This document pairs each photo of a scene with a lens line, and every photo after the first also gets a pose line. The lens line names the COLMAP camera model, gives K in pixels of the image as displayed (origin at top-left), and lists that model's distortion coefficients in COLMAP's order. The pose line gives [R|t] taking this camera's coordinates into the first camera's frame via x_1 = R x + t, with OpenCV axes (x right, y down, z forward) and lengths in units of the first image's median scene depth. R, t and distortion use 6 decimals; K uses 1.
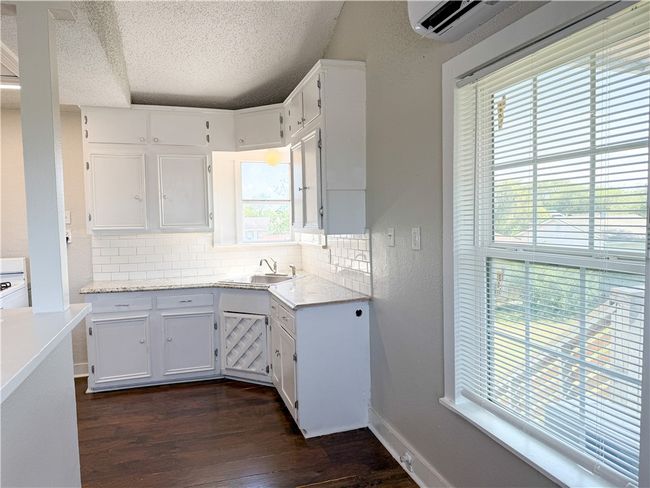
lens RADIAL K [[443.6, 0, 324.2], [0, 443.6, 247.4], [0, 0, 1]] dist [-0.002457, -0.000810]
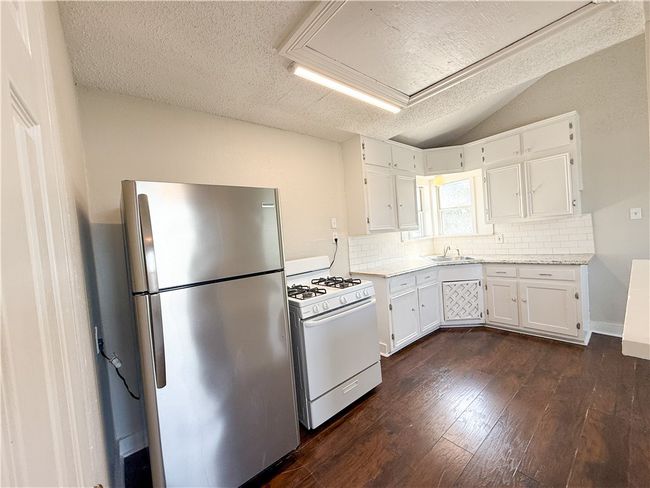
lens RADIAL K [[262.0, 0, 325.5], [0, 262.0, 240.1], [0, 0, 1]] dist [0.004298, 0.000732]
pose [[0.930635, -0.065415, 0.360054, -0.897370], [0.088283, 0.994966, -0.047420, 0.014260], [-0.355140, 0.075917, 0.931725, 0.319986]]
